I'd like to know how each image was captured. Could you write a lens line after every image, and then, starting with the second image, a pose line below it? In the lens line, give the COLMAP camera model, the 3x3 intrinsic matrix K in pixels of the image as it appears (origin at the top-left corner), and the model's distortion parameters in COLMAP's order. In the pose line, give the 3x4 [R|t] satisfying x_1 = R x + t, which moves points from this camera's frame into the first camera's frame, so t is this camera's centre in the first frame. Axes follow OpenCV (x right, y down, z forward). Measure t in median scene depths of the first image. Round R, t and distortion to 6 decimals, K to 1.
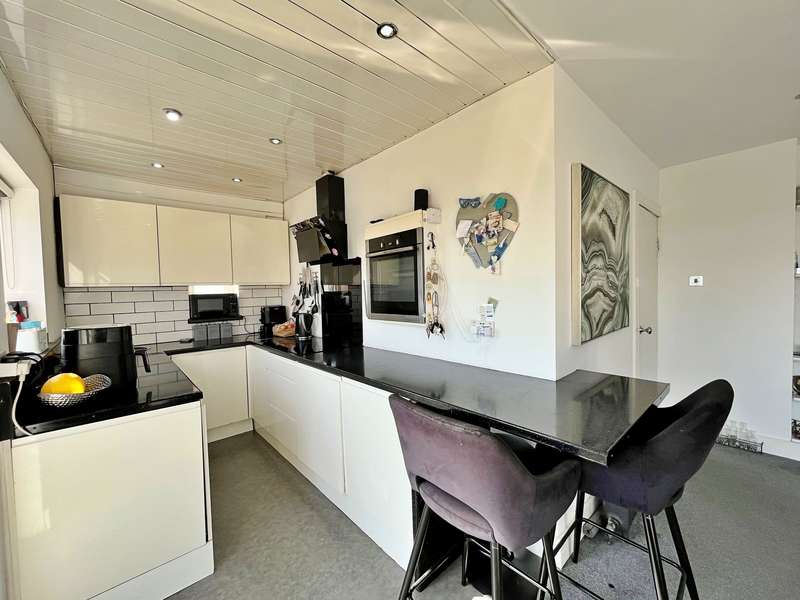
lens RADIAL K [[322.9, 0, 400.0], [0, 322.9, 300.0], [0, 0, 1]] dist [-0.001360, -0.000198]
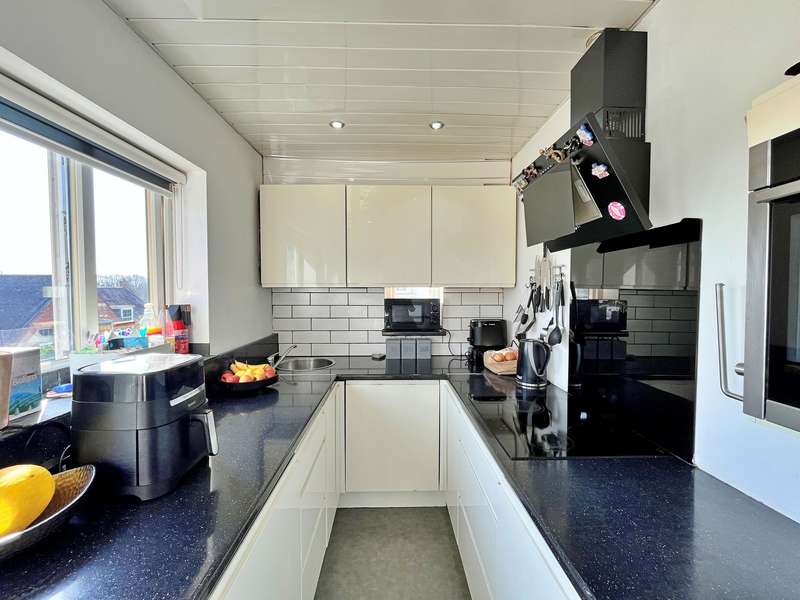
lens RADIAL K [[322.9, 0, 400.0], [0, 322.9, 300.0], [0, 0, 1]] dist [-0.001360, -0.000198]
pose [[0.757917, 0.043594, -0.650892, -0.112699], [-0.043411, 0.998923, 0.016355, -0.026968], [0.650905, 0.015859, 0.758994, 0.423741]]
